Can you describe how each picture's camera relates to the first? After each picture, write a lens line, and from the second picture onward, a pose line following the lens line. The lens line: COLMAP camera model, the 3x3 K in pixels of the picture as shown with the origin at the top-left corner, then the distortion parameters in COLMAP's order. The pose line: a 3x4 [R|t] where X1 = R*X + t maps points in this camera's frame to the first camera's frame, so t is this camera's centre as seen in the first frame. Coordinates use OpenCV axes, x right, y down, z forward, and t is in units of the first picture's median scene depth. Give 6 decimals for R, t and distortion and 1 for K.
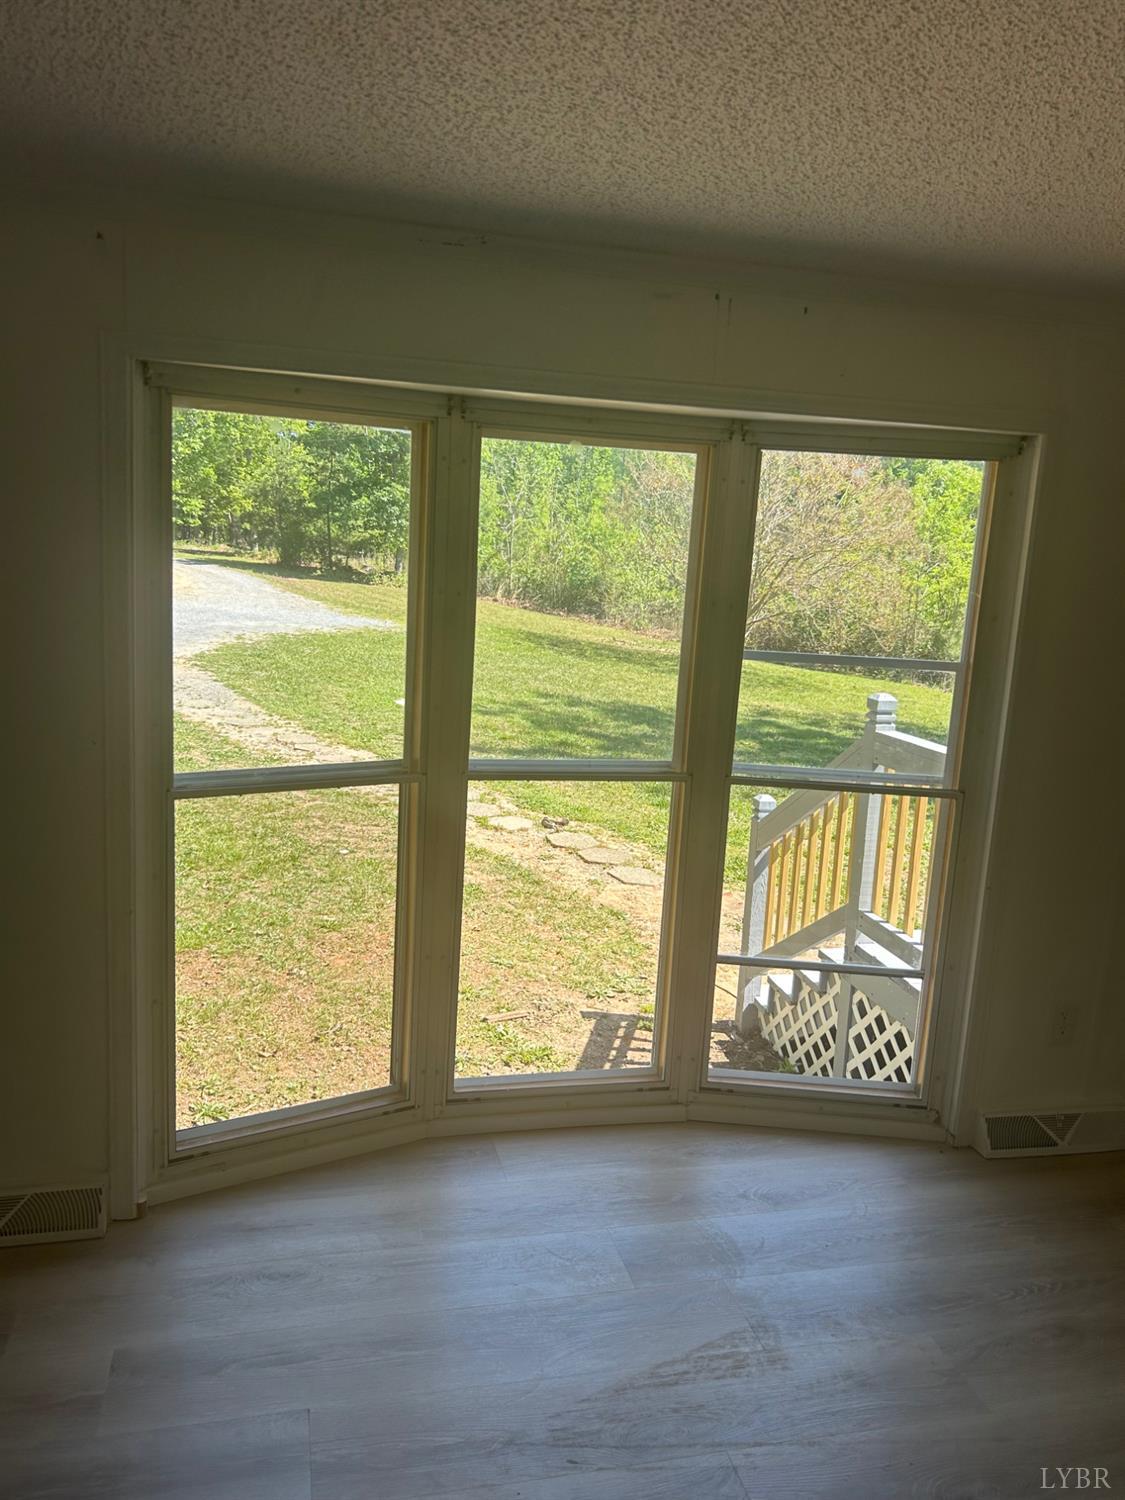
lens RADIAL K [[1132.9, 0, 553.2], [0, 1132.9, 746.5], [0, 0, 1]] dist [0.028720, -0.031224]
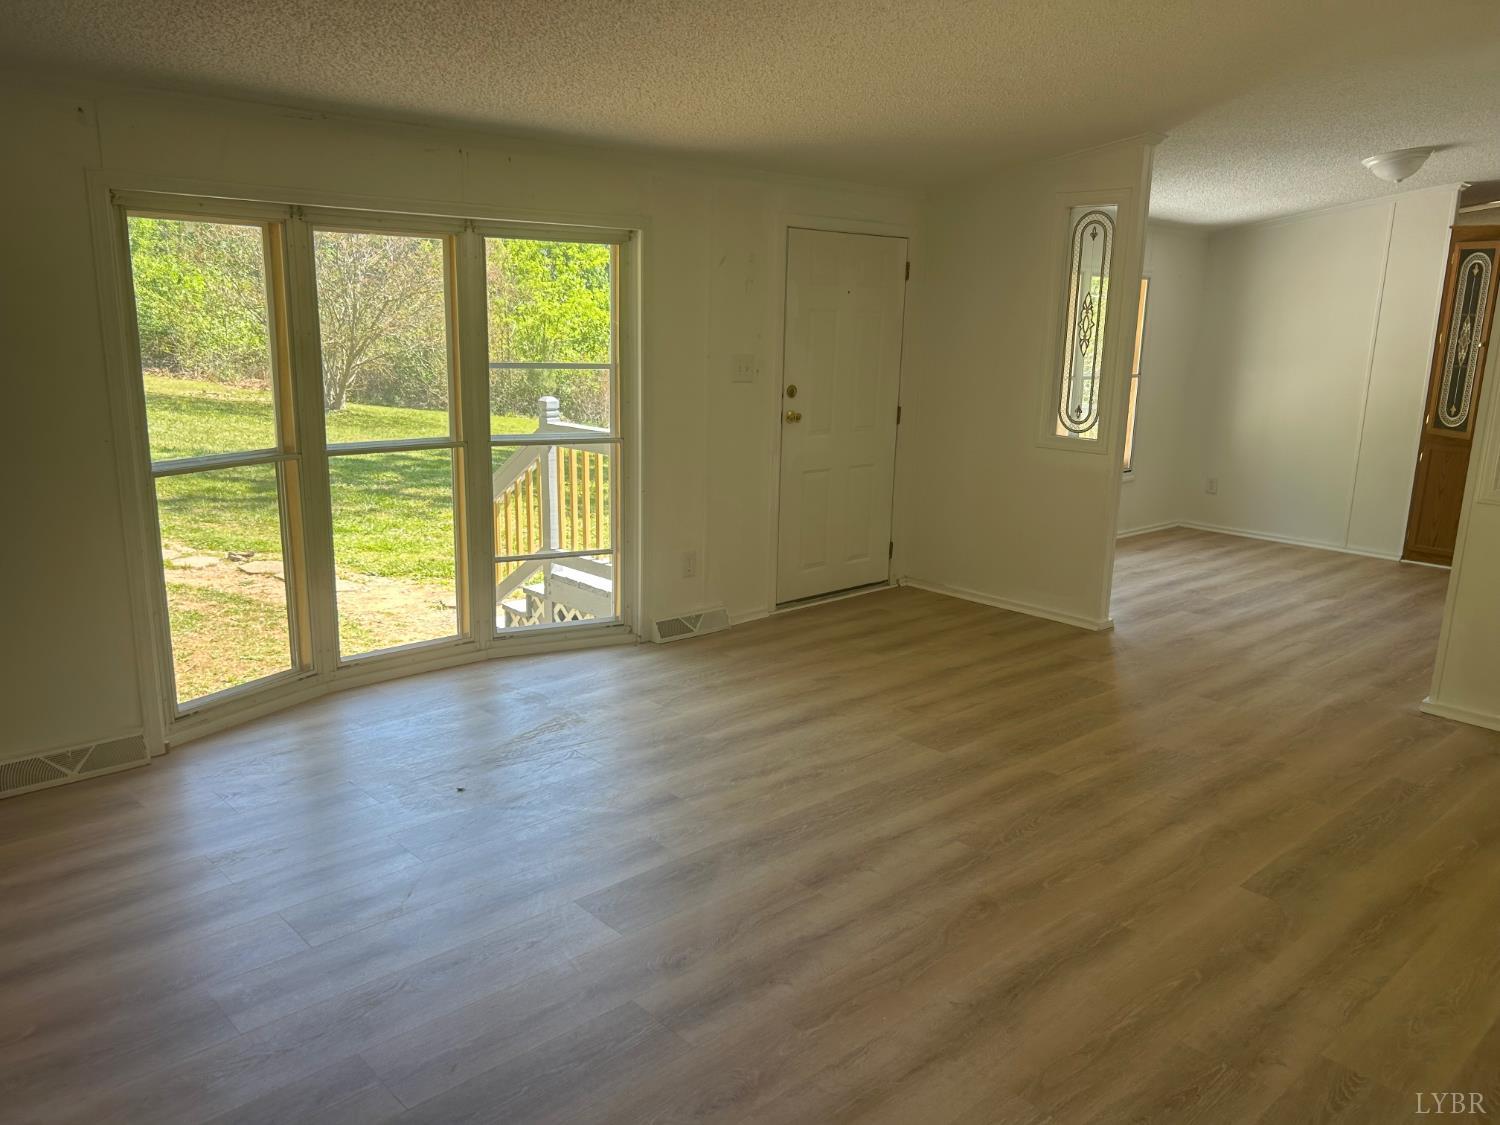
lens RADIAL K [[1132.9, 0, 750.0], [0, 1132.9, 570.7], [0, 0, 1]] dist [0.028720, -0.031224]
pose [[0.867272, -0.144214, 0.476490, -0.203898], [0.109517, 0.988944, 0.099979, 0.055587], [-0.485640, -0.034525, 0.873477, -0.385509]]
